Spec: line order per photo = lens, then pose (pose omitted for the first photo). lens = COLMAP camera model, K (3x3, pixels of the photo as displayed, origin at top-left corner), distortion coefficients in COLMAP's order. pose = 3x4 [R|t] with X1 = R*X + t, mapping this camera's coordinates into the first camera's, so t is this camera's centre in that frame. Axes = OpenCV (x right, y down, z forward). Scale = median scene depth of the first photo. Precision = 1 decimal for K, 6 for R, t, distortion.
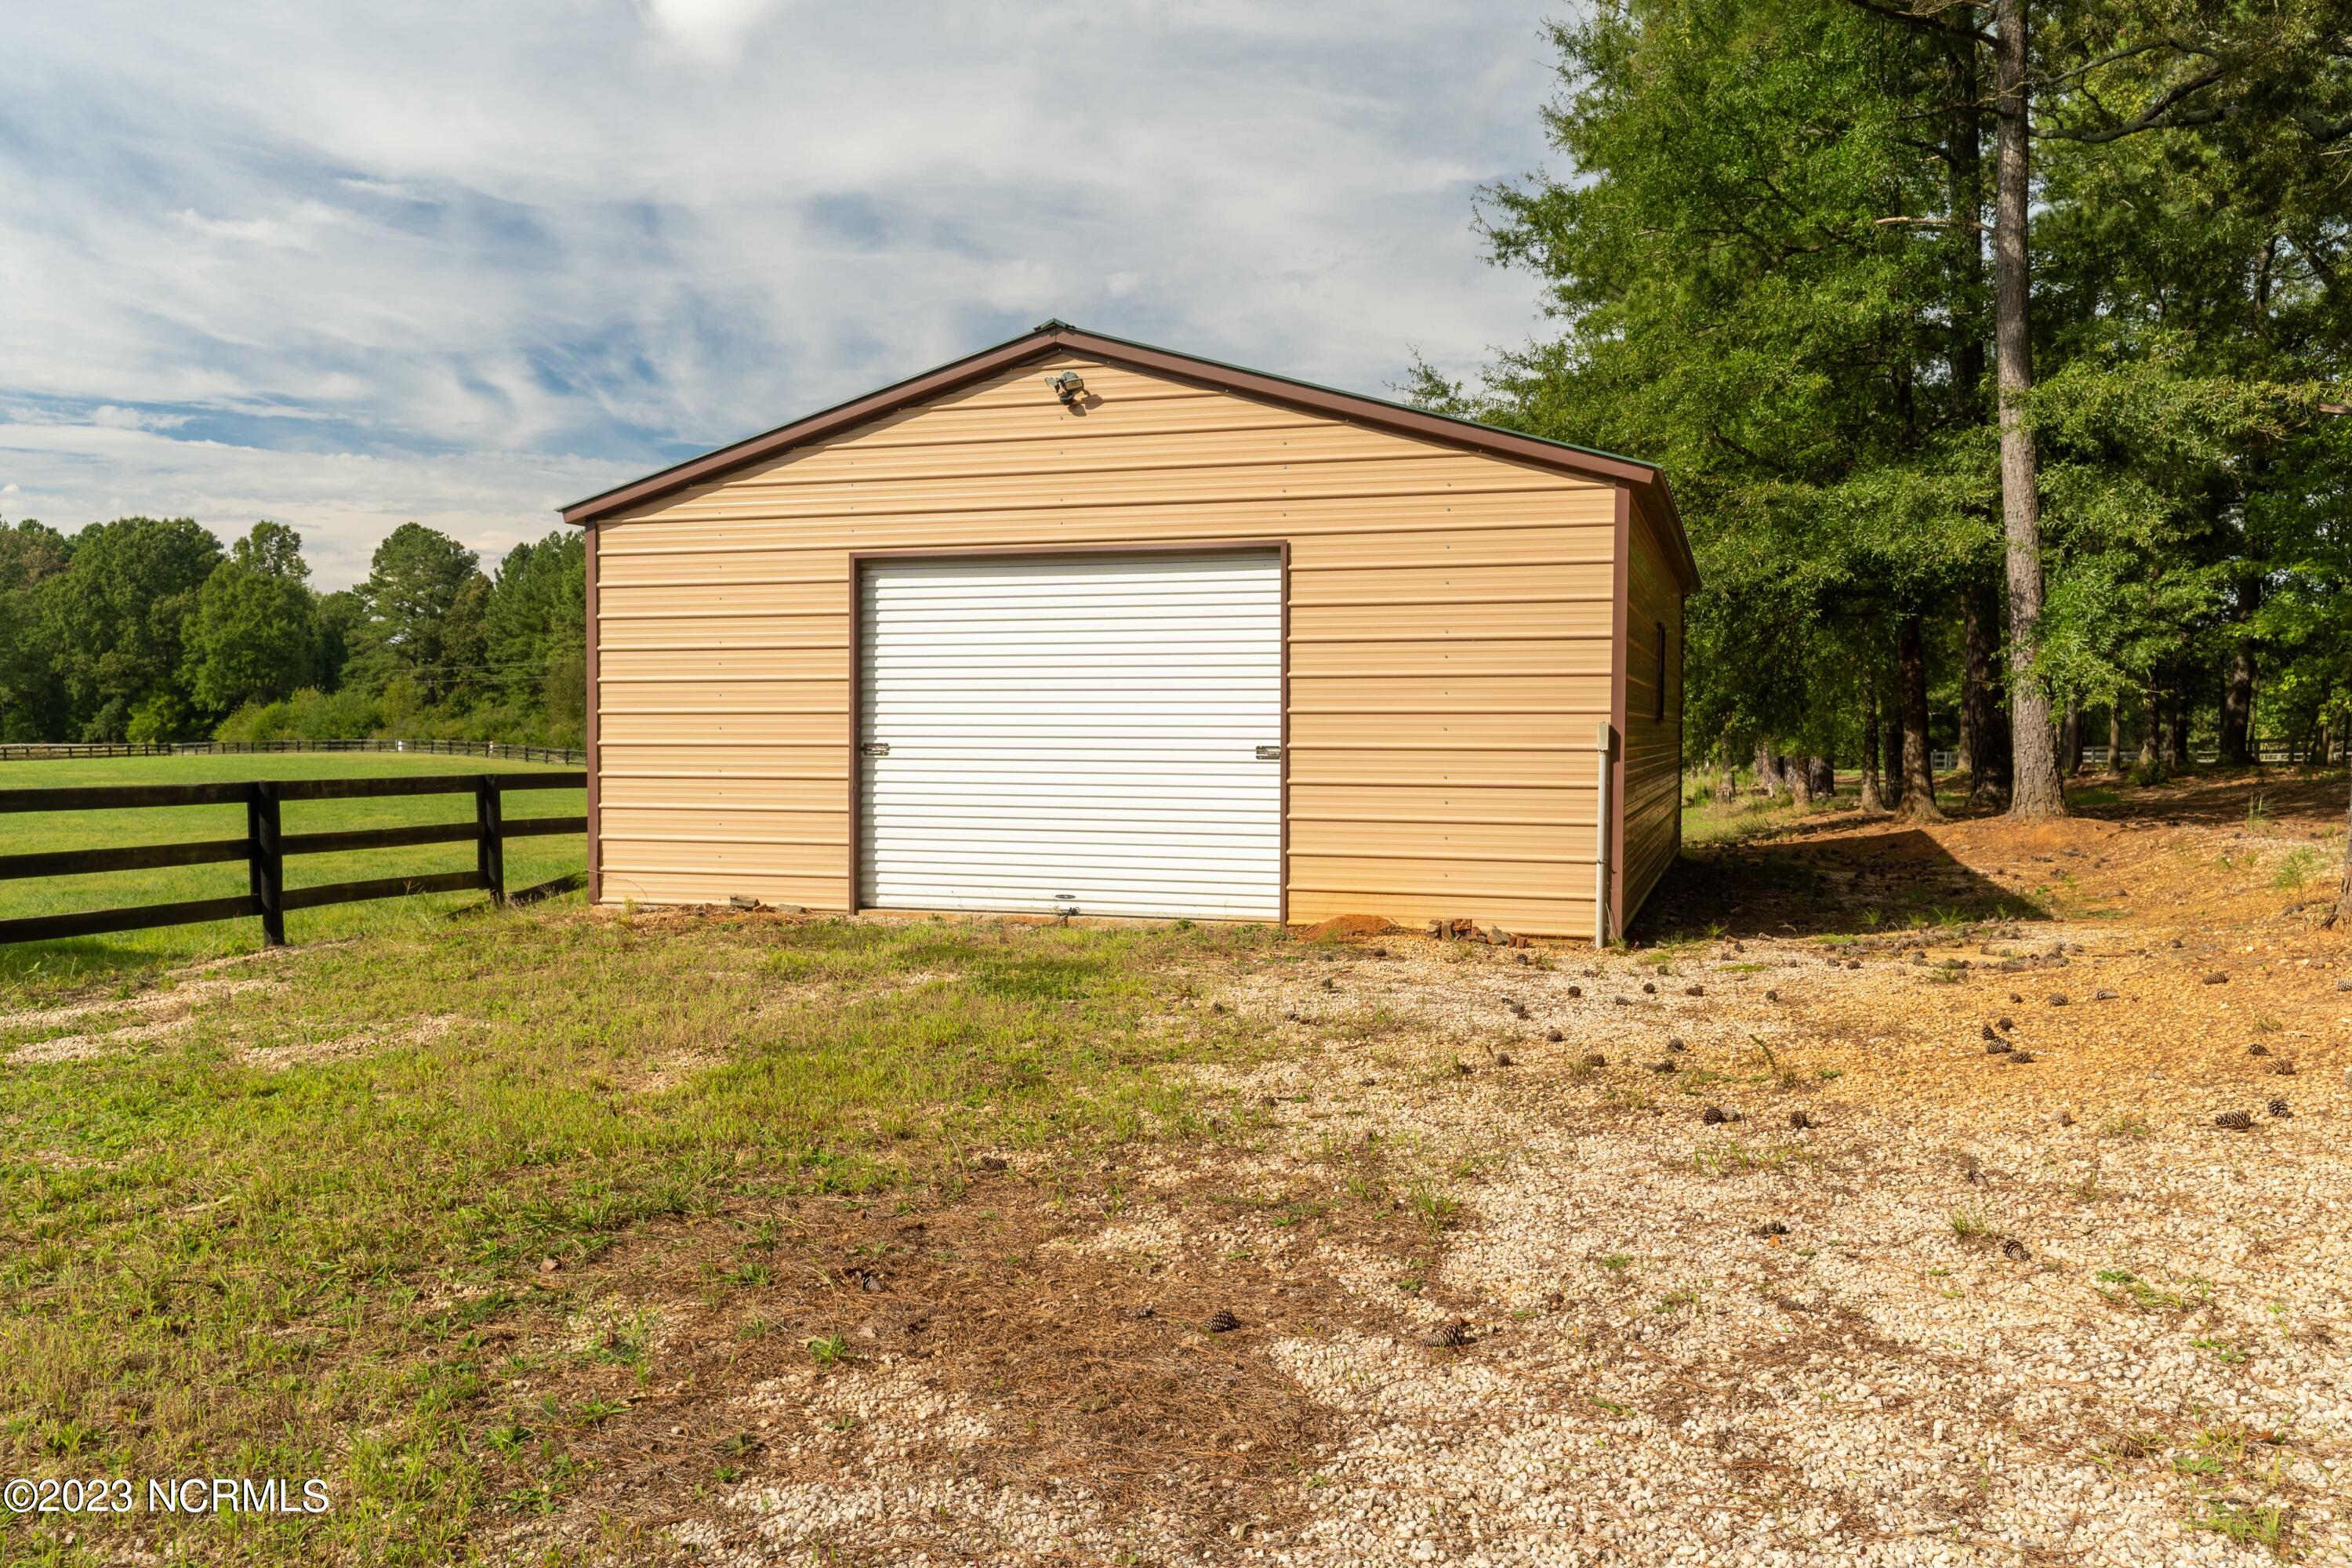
lens RADIAL K [[1812.4, 0, 1176.0], [0, 1812.4, 784.0], [0, 0, 1]] dist [0.001268, -0.005482]
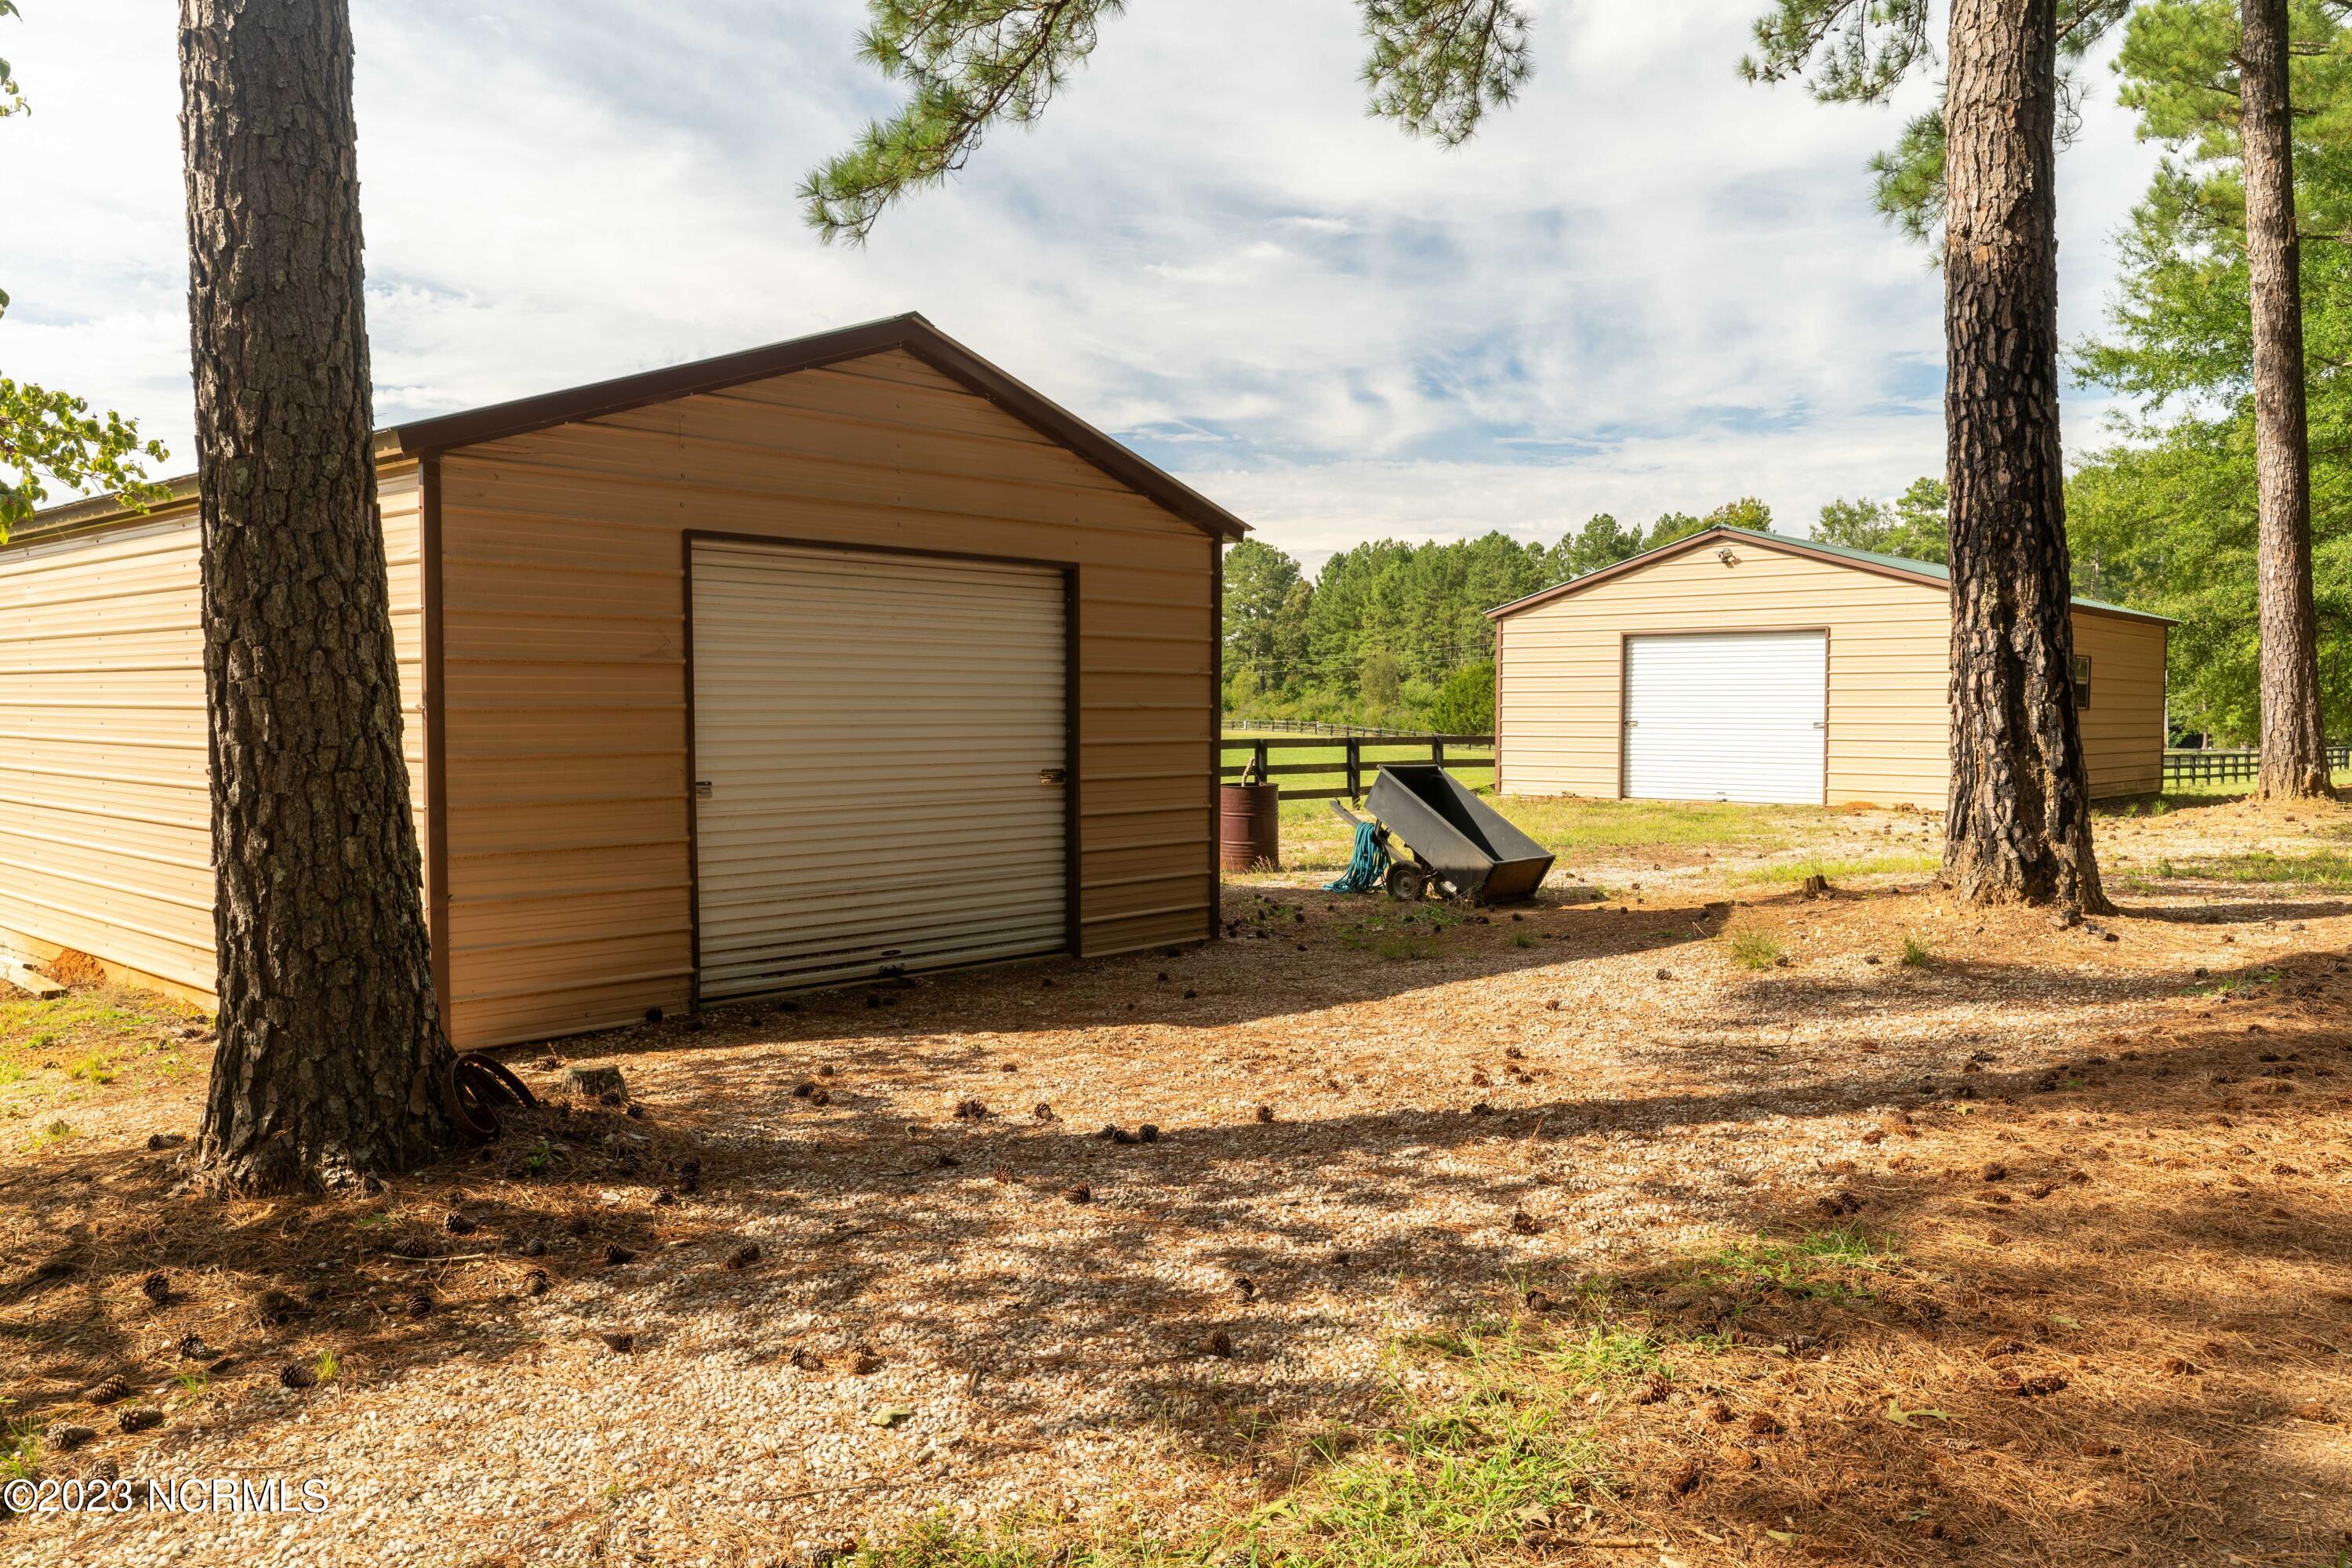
lens RADIAL K [[1731.6, 0, 1176.0], [0, 1731.6, 784.0], [0, 0, 1]] dist [0.000478, -0.000735]
pose [[0.909656, 0.017414, -0.414997, 0.186858], [-0.012508, 0.999816, 0.014537, 0.028281], [0.415174, -0.008033, 0.909707, -1.039972]]
